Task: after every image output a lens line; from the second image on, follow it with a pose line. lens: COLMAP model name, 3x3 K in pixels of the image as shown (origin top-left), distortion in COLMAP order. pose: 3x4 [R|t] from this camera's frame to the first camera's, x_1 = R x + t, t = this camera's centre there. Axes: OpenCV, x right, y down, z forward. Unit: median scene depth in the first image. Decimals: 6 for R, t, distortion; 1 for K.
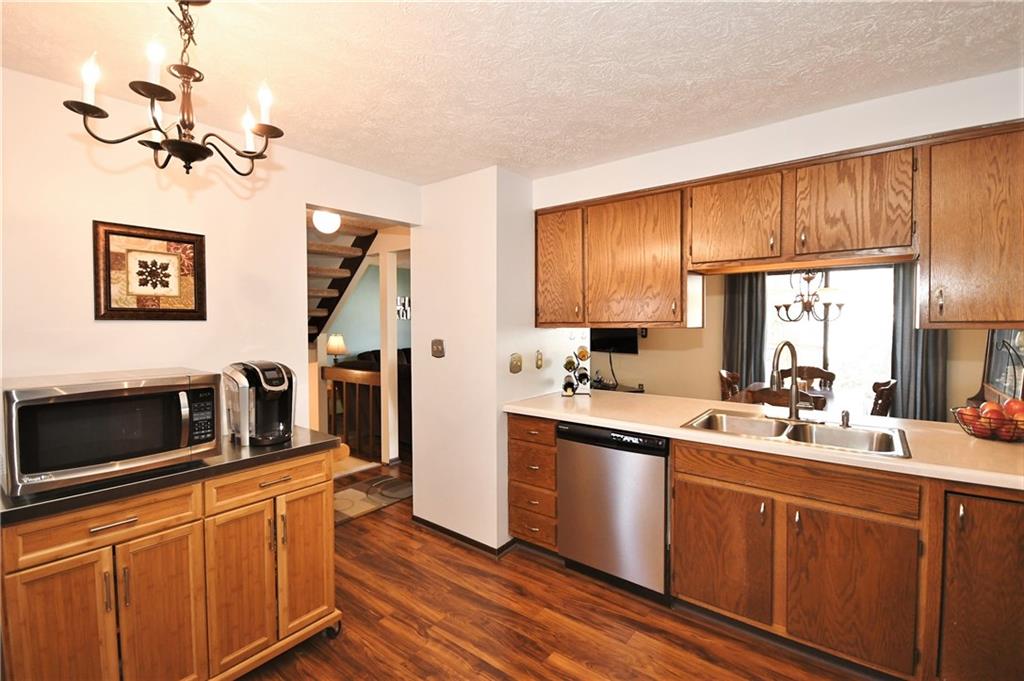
lens RADIAL K [[455.6, 0, 510.5], [0, 455.6, 336.4], [0, 0, 1]] dist [-0.000052, -0.000346]
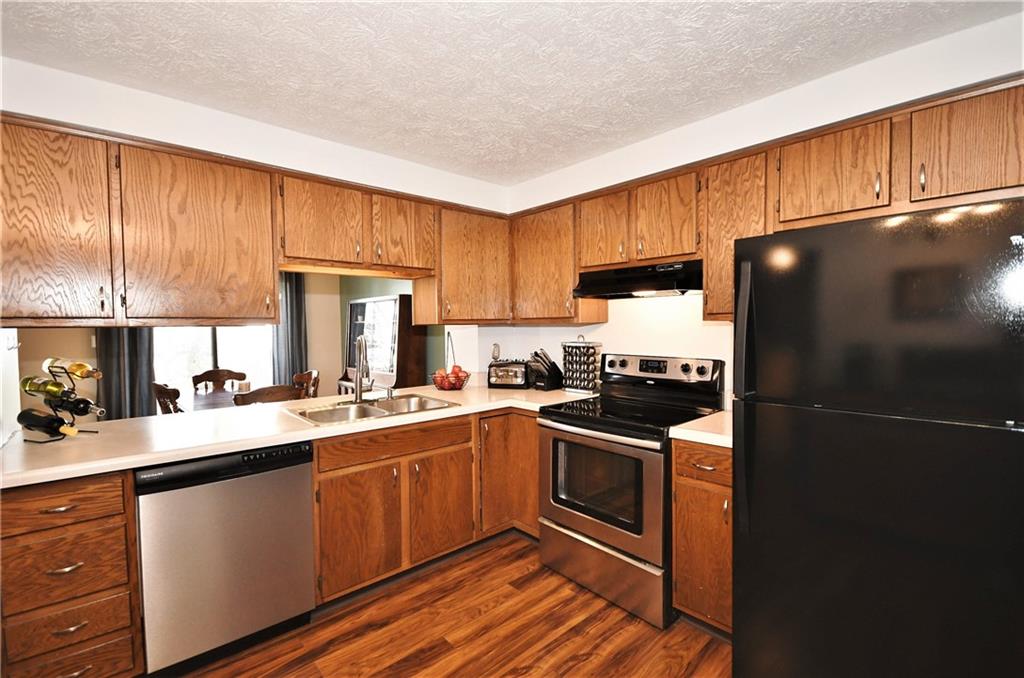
lens RADIAL K [[451.2, 0, 507.8], [0, 451.2, 340.8], [0, 0, 1]] dist [0.018766, -0.012591]
pose [[0.183604, -0.028182, 0.982596, -0.508739], [0.040373, 0.998962, 0.021108, 0.015150], [-0.982171, 0.035795, 0.184552, 0.436835]]
